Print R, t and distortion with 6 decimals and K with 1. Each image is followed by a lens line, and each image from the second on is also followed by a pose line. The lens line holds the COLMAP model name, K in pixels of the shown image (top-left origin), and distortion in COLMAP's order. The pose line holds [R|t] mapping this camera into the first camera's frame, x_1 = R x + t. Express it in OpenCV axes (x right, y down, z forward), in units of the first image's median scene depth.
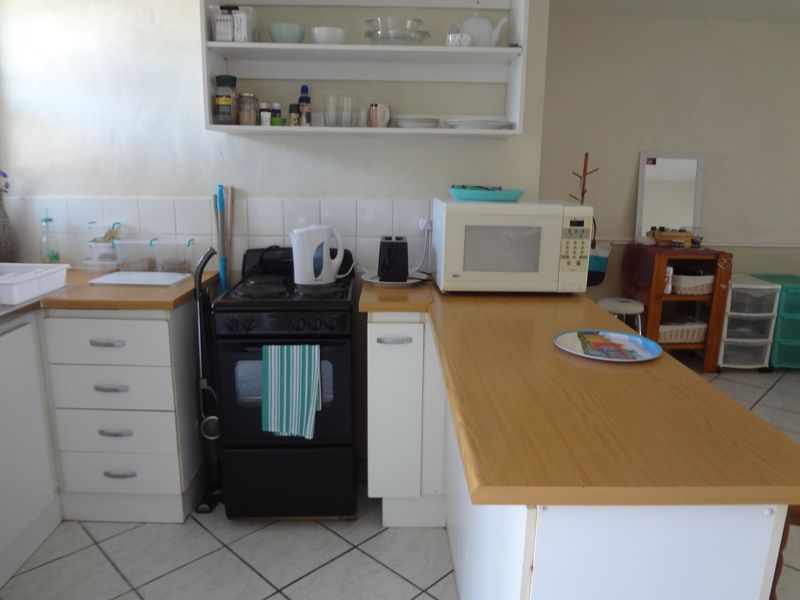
lens RADIAL K [[594.0, 0, 394.7], [0, 594.0, 301.1], [0, 0, 1]] dist [-0.047672, 0.011830]
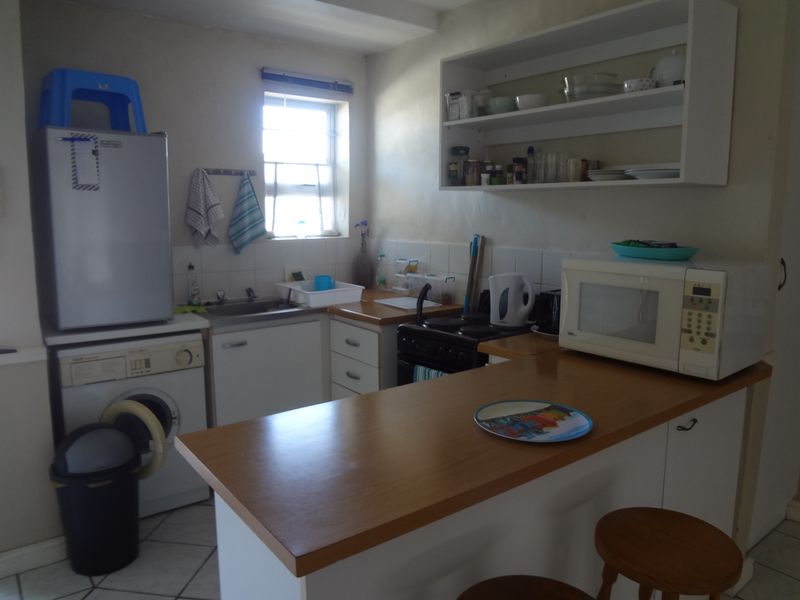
lens RADIAL K [[594.0, 0, 399.2], [0, 594.0, 296.2], [0, 0, 1]] dist [-0.047672, 0.011830]
pose [[0.597715, 0.100746, -0.795353, 0.633212], [-0.167012, 0.985955, -0.000622, -0.051520], [0.784119, 0.133206, 0.606146, 0.186069]]
